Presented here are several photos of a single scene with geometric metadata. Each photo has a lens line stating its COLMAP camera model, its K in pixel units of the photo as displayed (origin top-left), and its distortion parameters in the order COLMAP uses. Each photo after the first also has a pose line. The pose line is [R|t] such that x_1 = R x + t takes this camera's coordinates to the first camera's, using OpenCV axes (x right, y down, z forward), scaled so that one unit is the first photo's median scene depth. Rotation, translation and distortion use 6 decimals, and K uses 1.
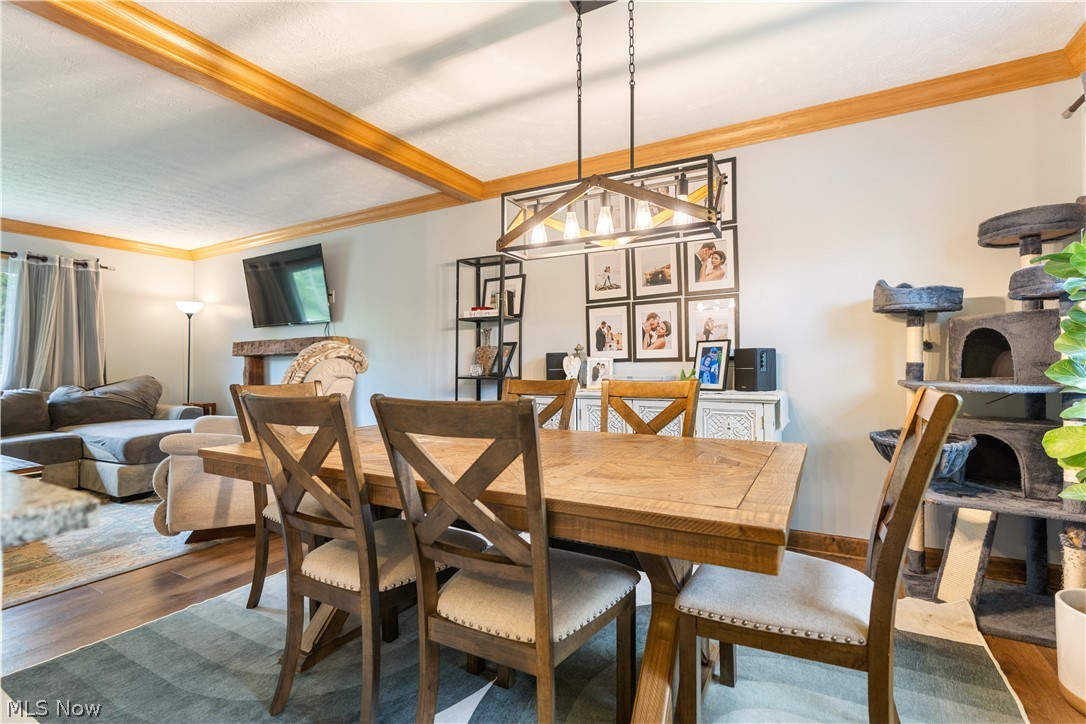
lens RADIAL K [[487.2, 0, 543.0], [0, 487.2, 362.0], [0, 0, 1]] dist [-0.002954, 0.000251]
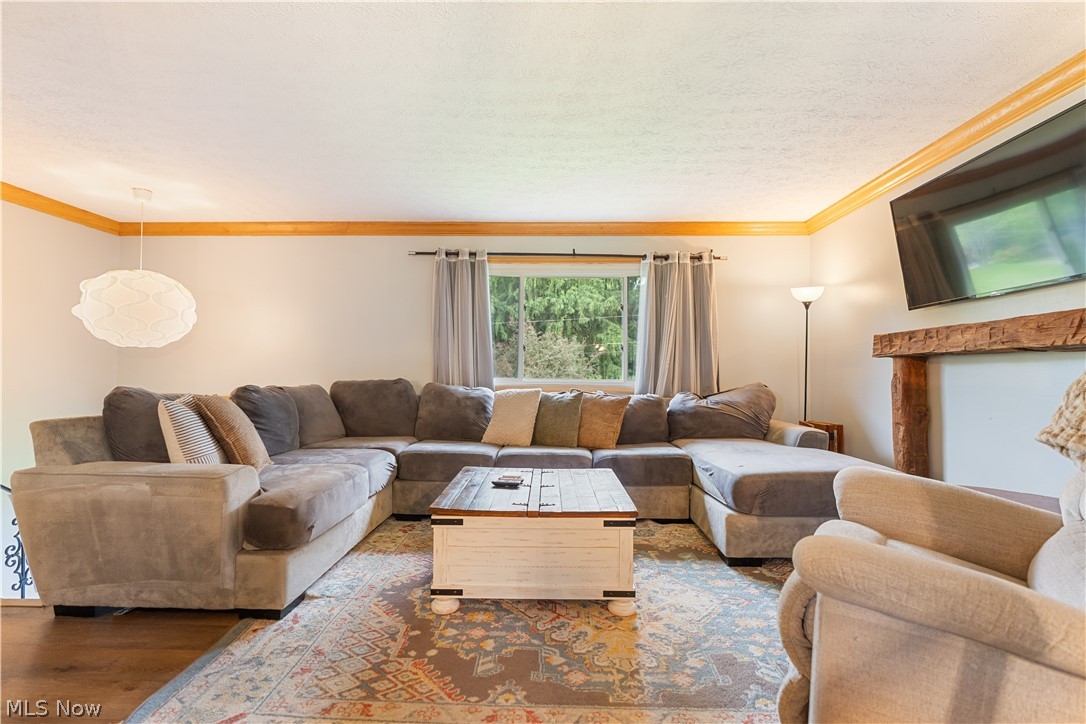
lens RADIAL K [[489.0, 0, 543.9], [0, 489.0, 358.2], [0, 0, 1]] dist [-0.002704, 0.001317]
pose [[0.459522, -0.014486, -0.888048, -0.291324], [-0.005997, 0.999794, -0.019412, 0.004925], [0.888146, 0.014246, 0.459341, 0.350202]]
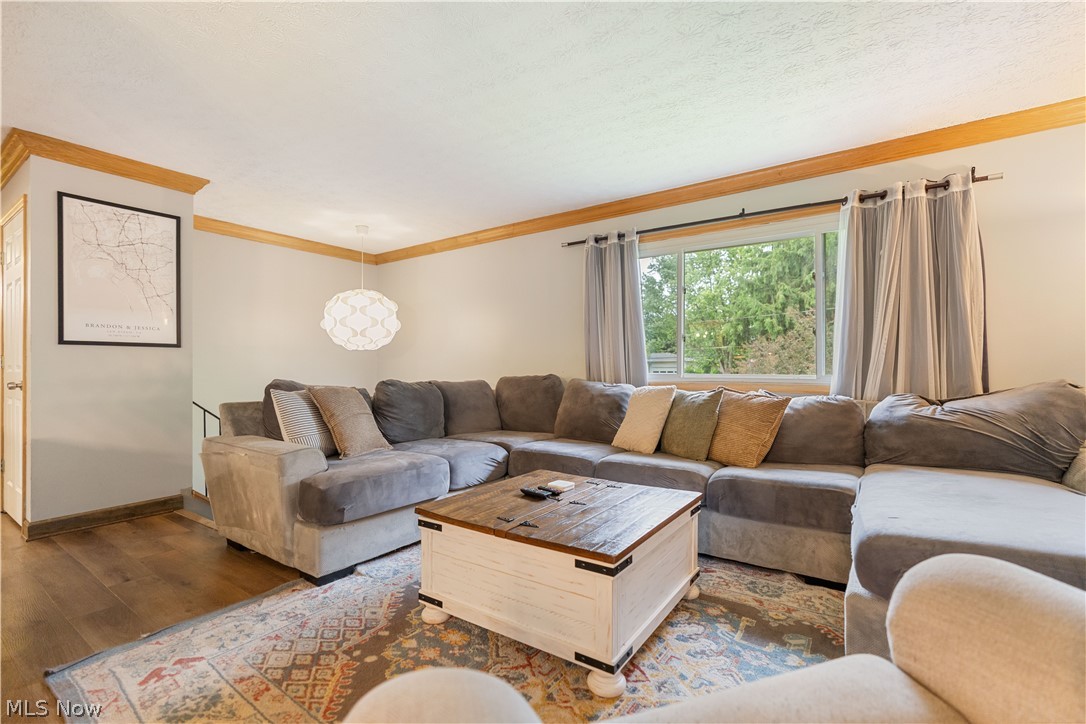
lens RADIAL K [[491.4, 0, 541.9], [0, 491.4, 366.2], [0, 0, 1]] dist [-0.002341, -0.000120]
pose [[-0.118502, 0.000744, -0.992954, -0.328118], [0.006350, 0.999980, -0.000008, 0.011860], [0.992934, -0.006306, -0.118504, 0.626724]]
